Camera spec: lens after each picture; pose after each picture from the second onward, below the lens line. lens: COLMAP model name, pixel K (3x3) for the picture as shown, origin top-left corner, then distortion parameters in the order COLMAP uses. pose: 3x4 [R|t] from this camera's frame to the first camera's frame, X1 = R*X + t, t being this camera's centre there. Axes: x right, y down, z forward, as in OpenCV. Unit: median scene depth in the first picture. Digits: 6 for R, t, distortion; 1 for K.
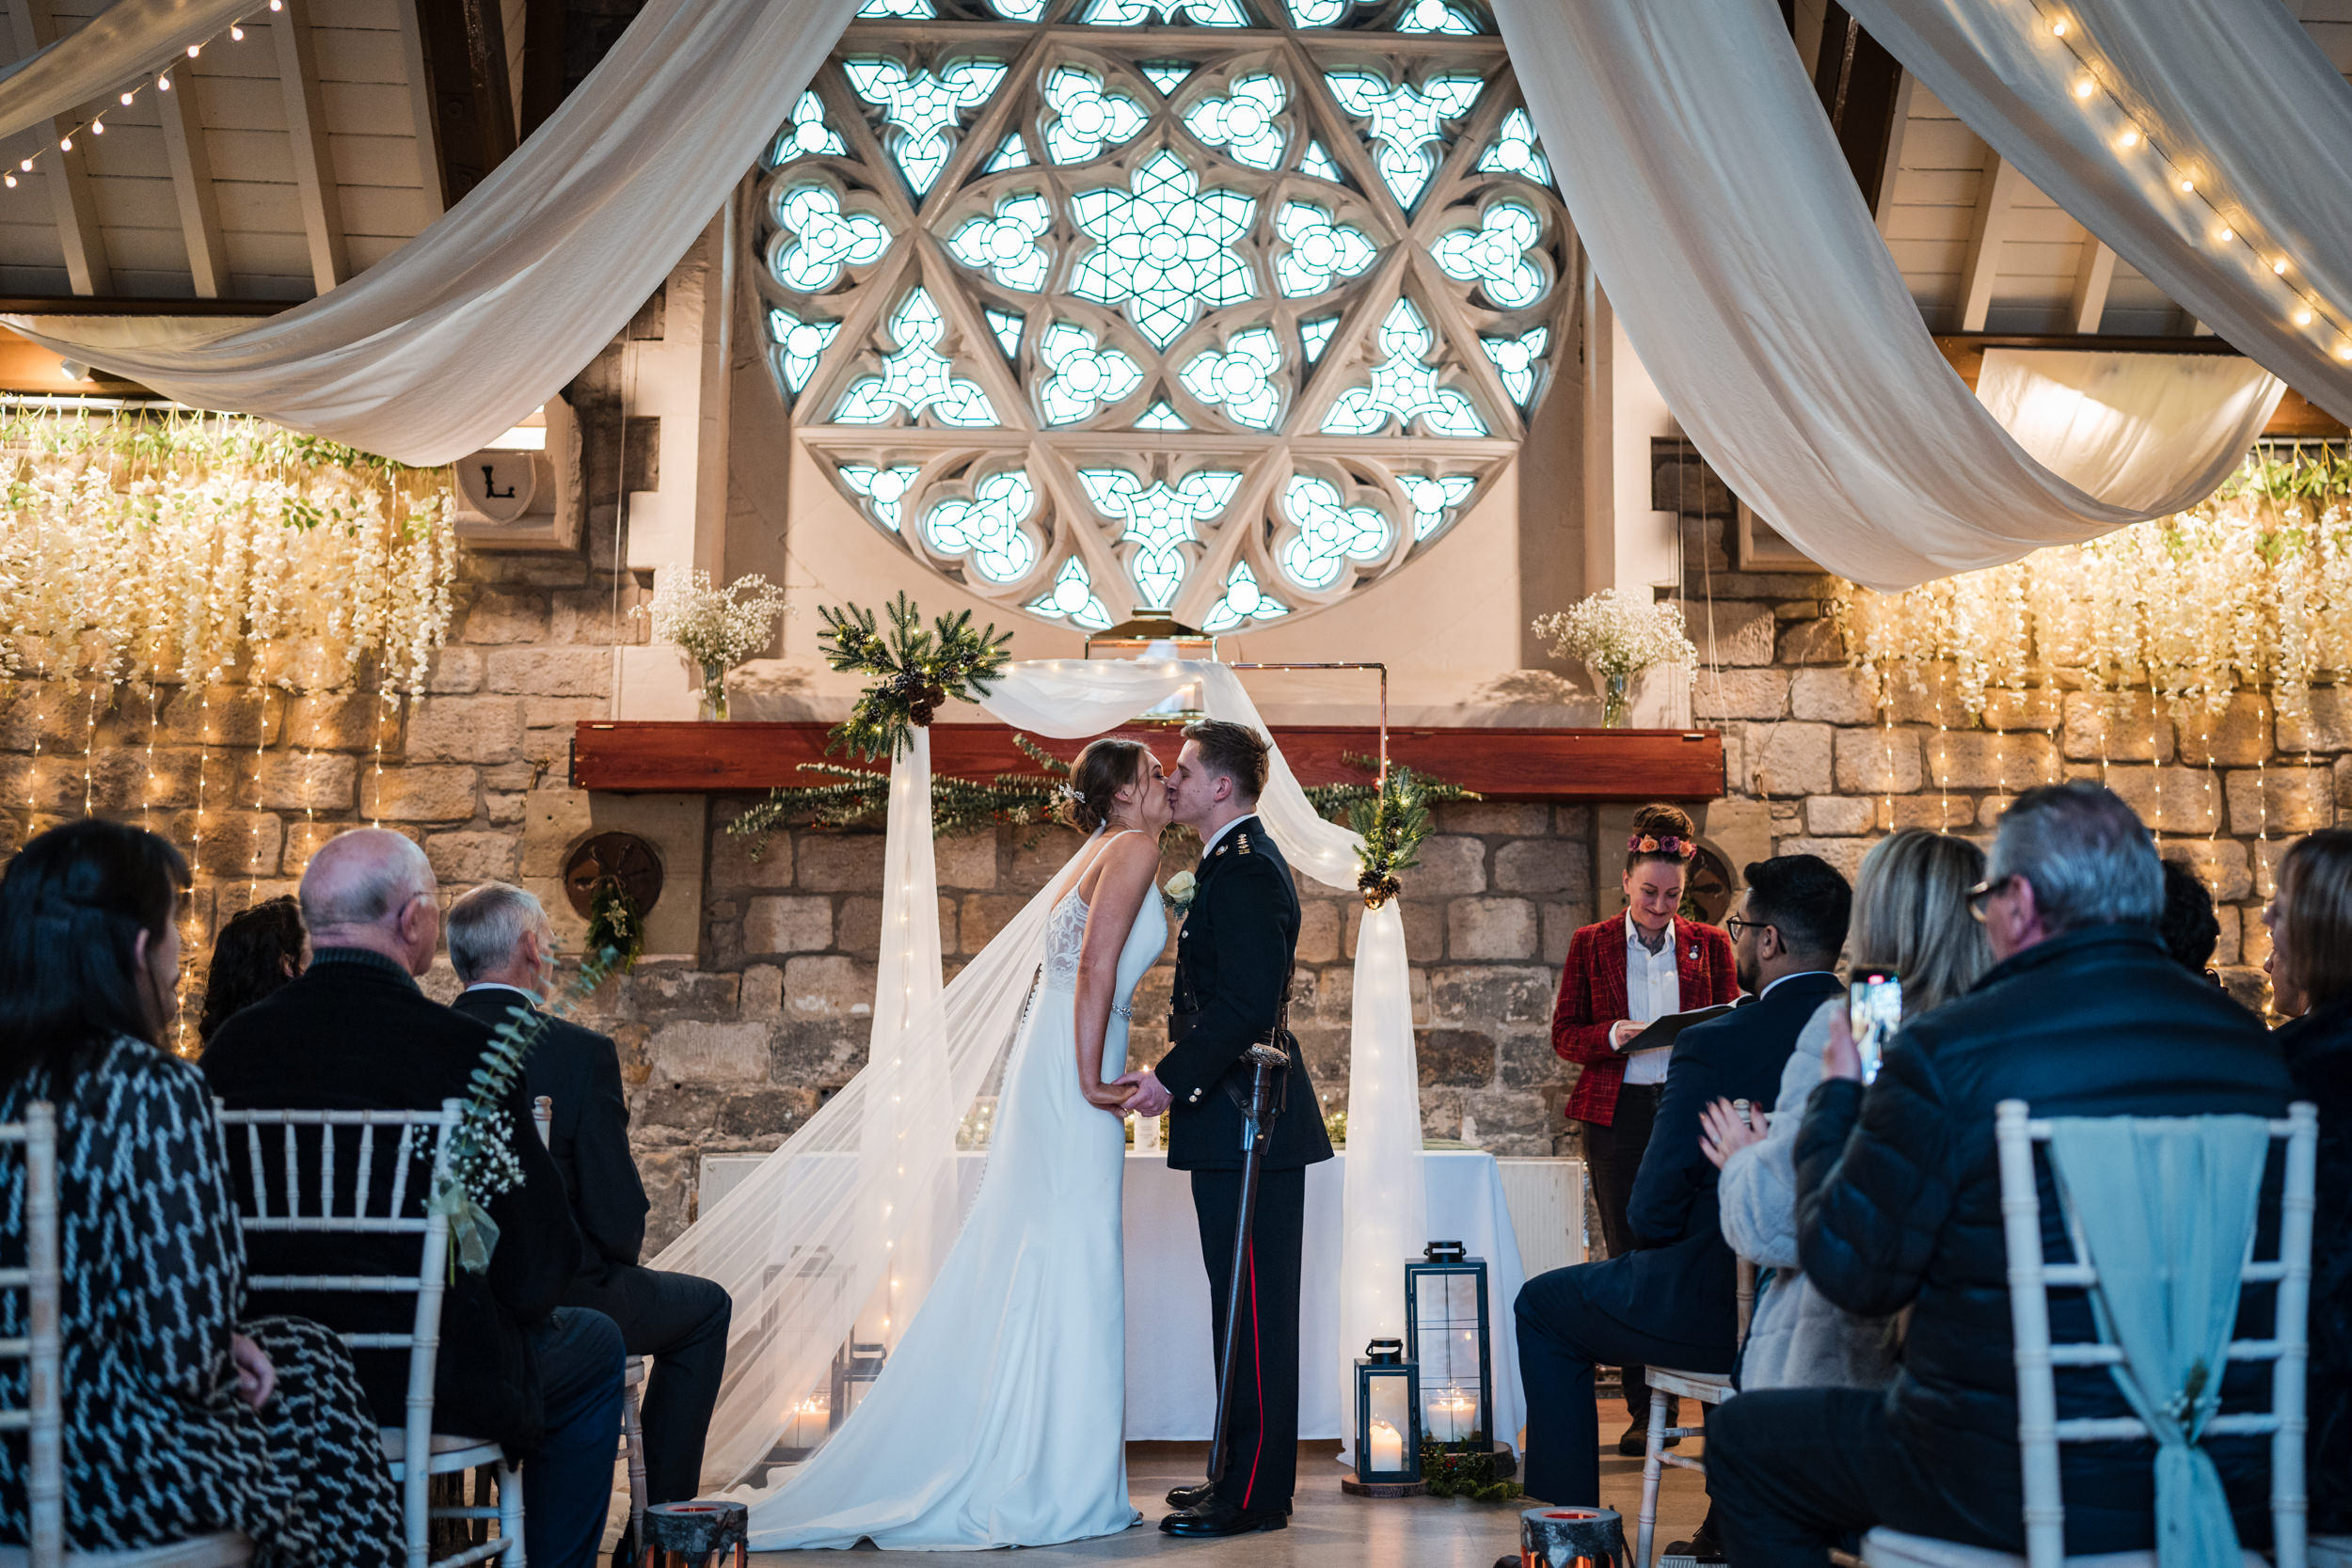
lens RADIAL K [[2511.2, 0, 1282.6], [0, 2511.2, 707.1], [0, 0, 1]] dist [0.002434, 0.029024]
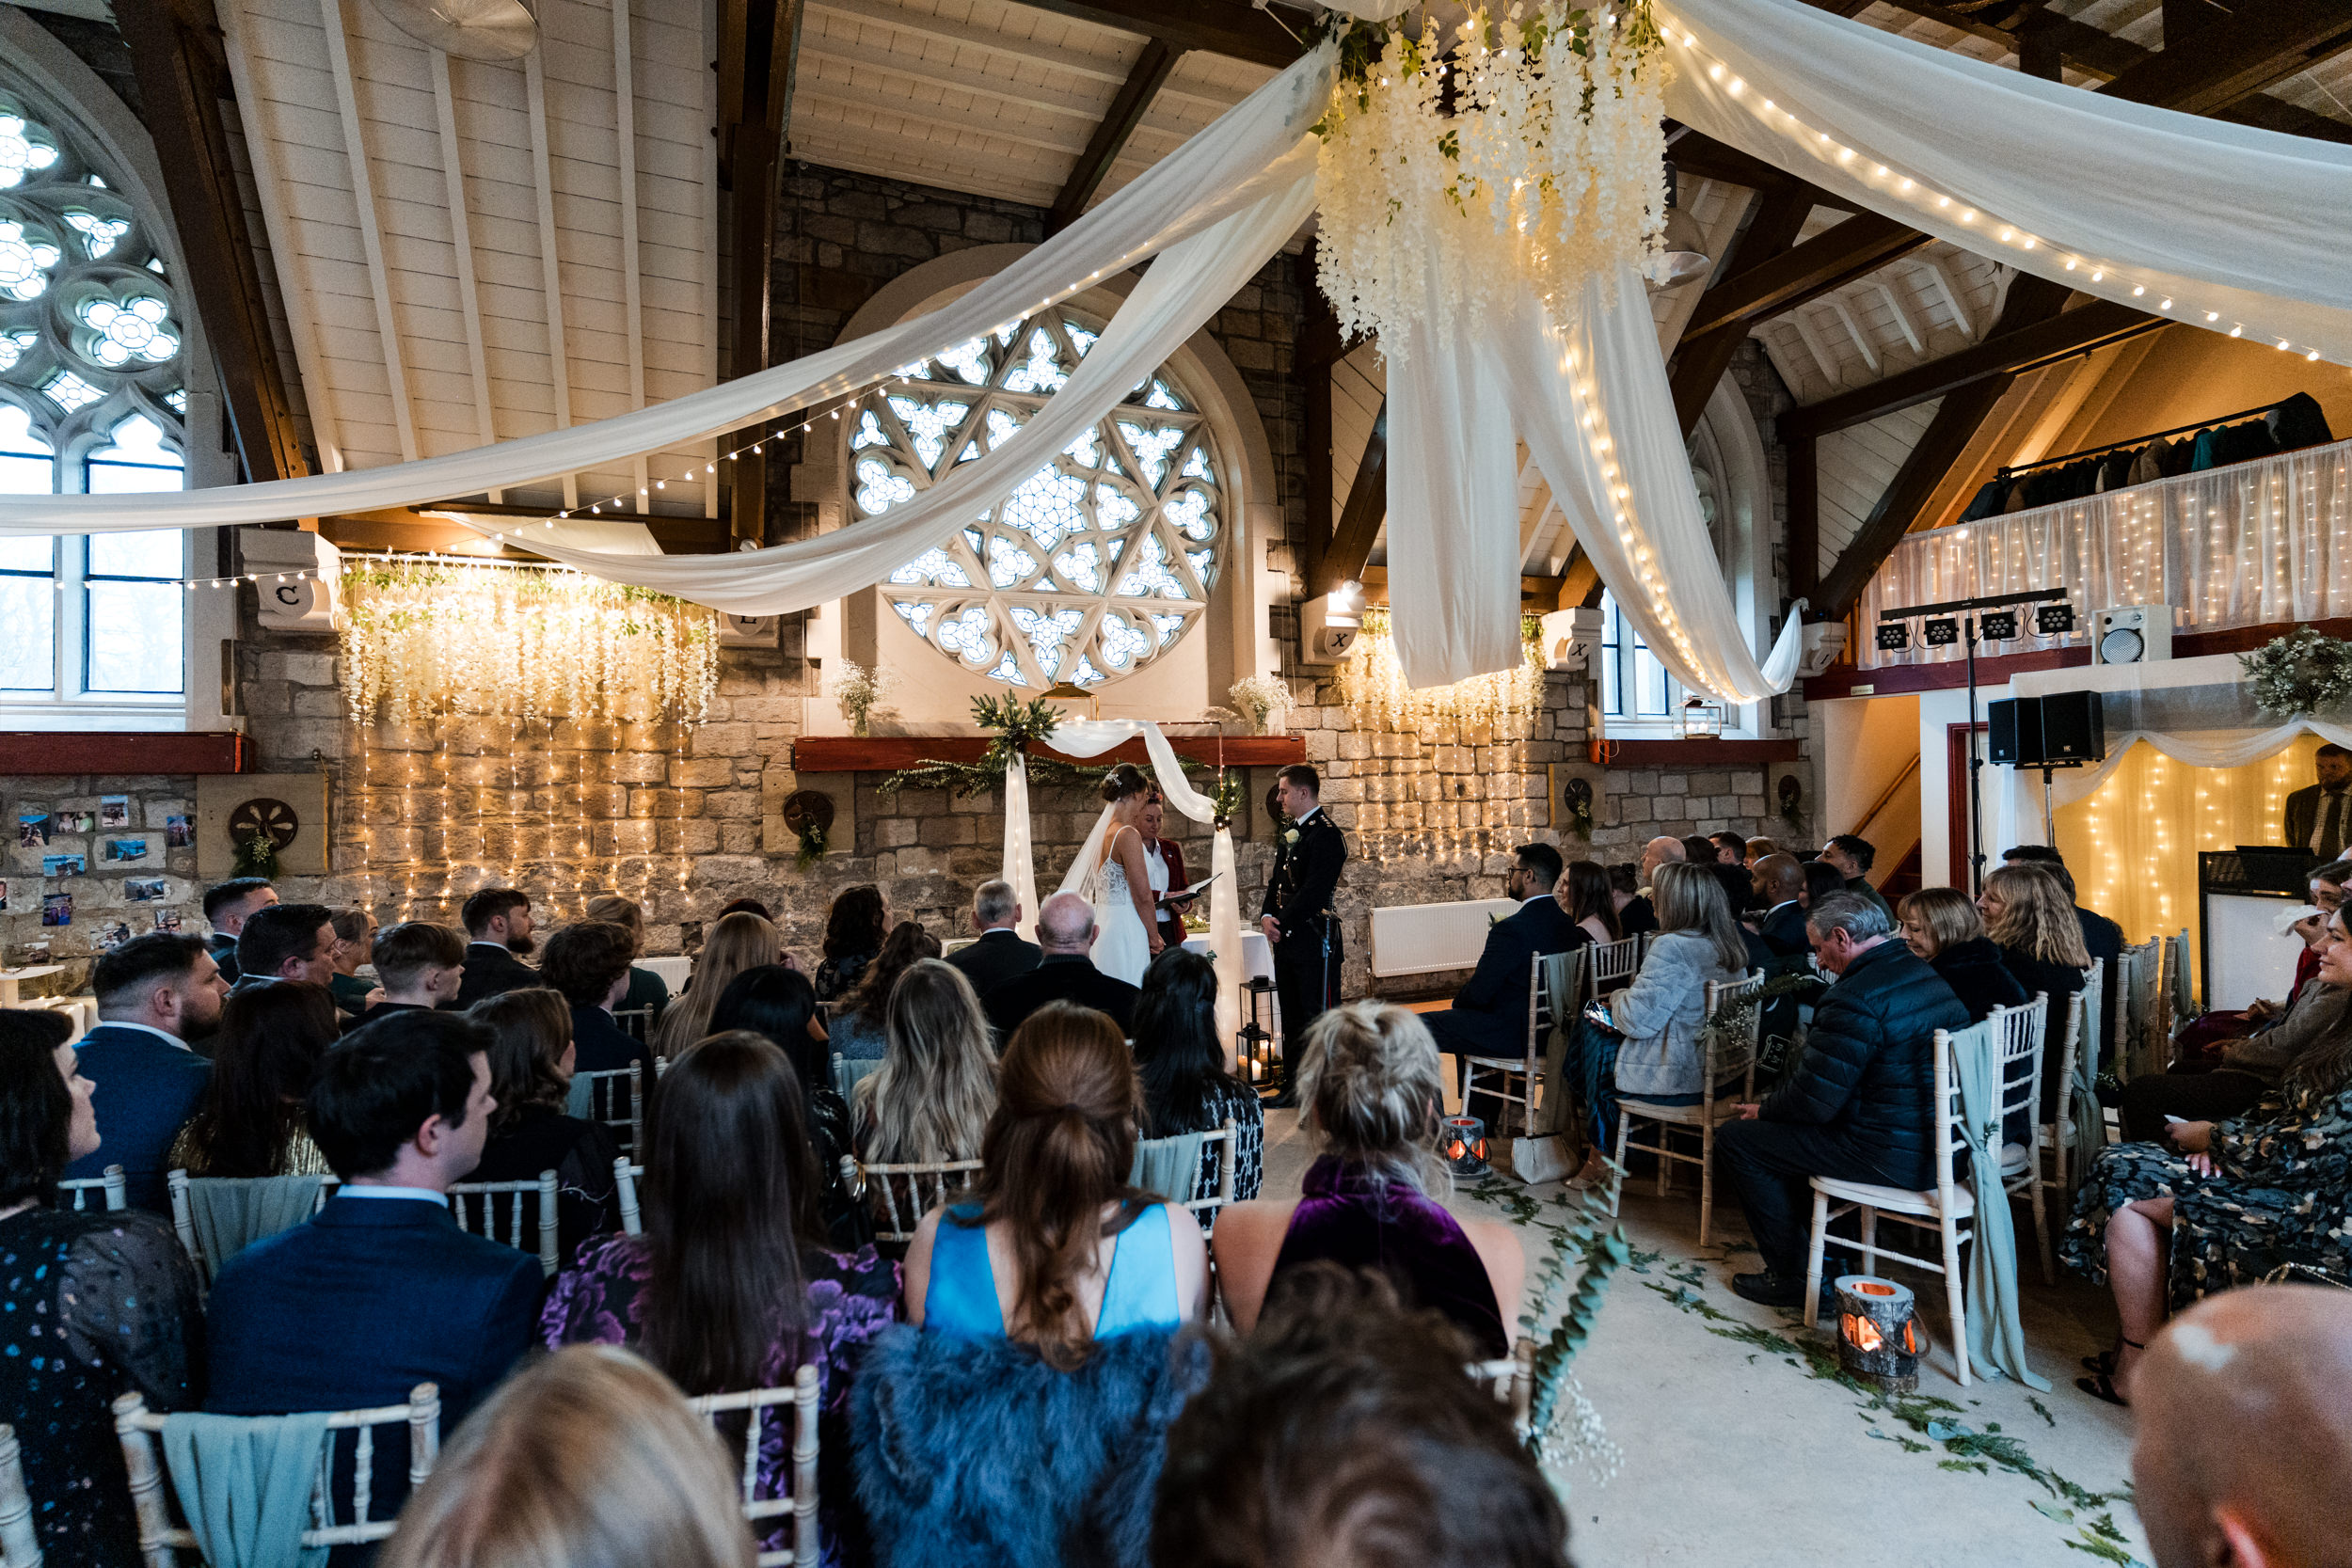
lens RADIAL K [[1101.7, 0, 1180.3], [0, 1101.7, 772.3], [0, 0, 1]] dist [0.003407, 0.000913]
pose [[0.944955, -0.016777, 0.326769, -0.267505], [-0.021895, 0.993204, 0.114308, -0.071269], [-0.326466, -0.115170, 0.938166, 0.071828]]
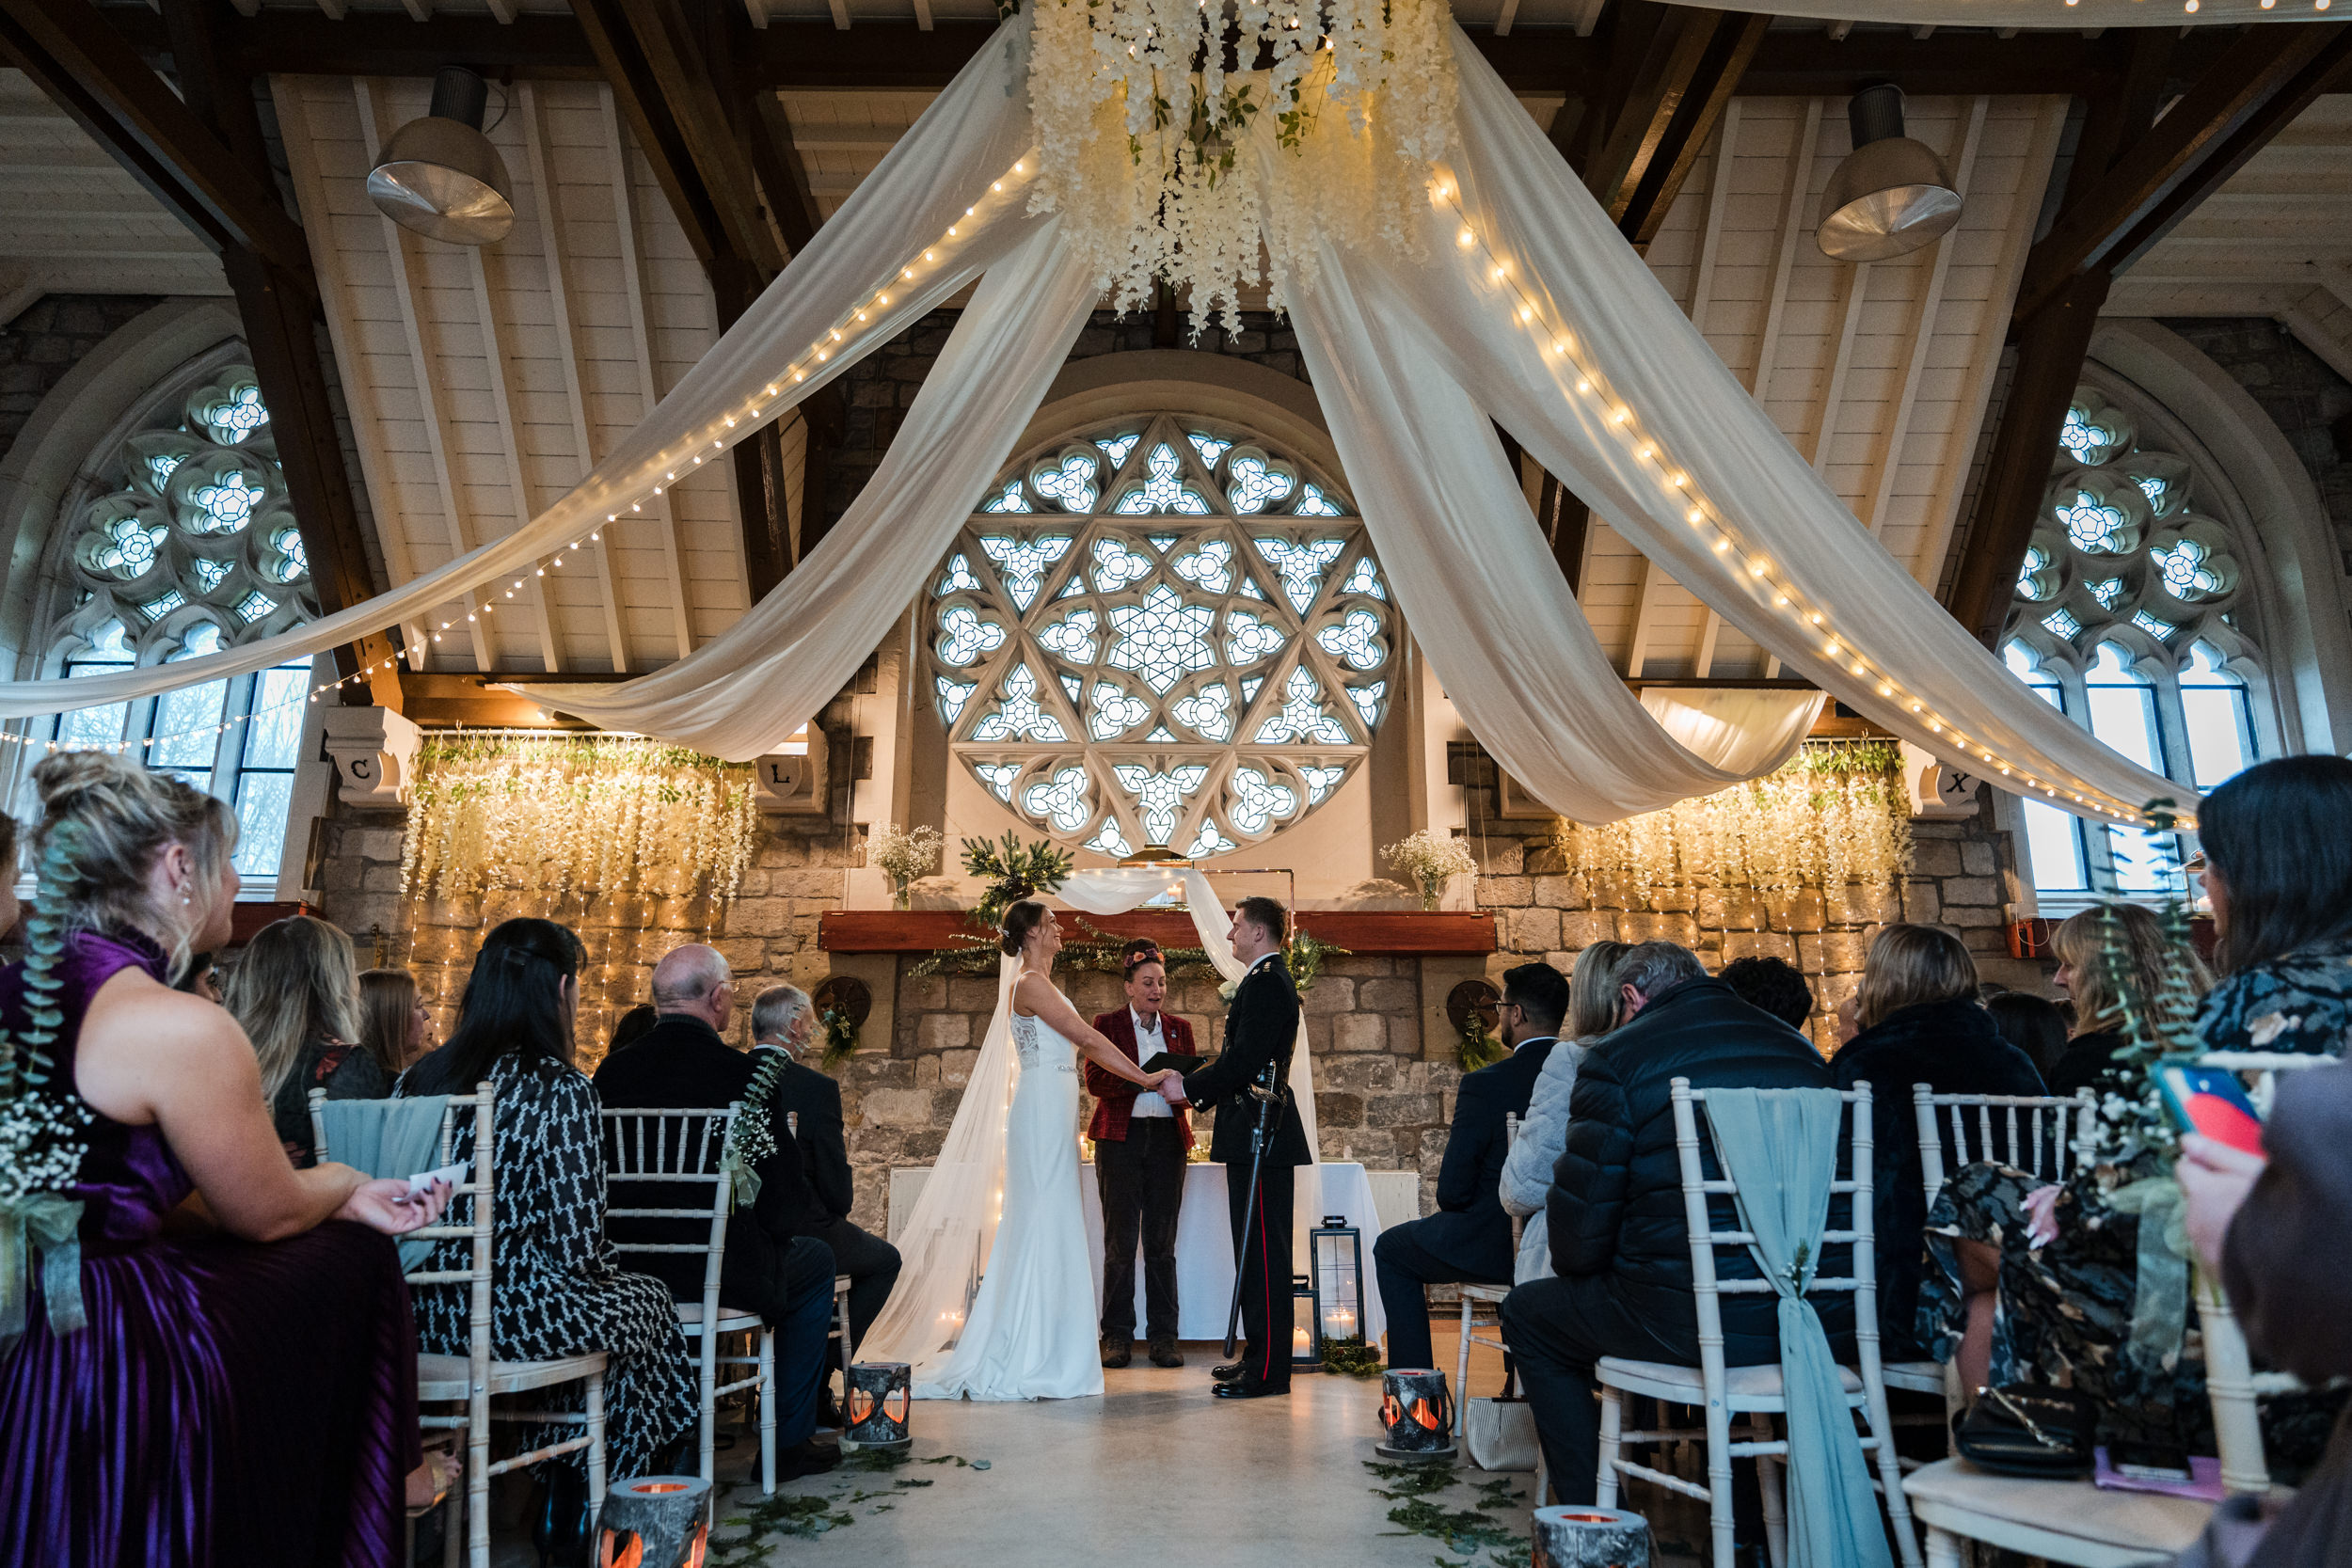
lens RADIAL K [[1451.4, 0, 1173.9], [0, 1451.4, 782.2], [0, 0, 1]] dist [-0.004336, 0.004651]
pose [[0.999043, -0.011817, -0.042110, 0.002248], [0.007479, 0.994785, -0.101718, 0.019829], [0.043092, 0.101305, 0.993922, 0.012869]]
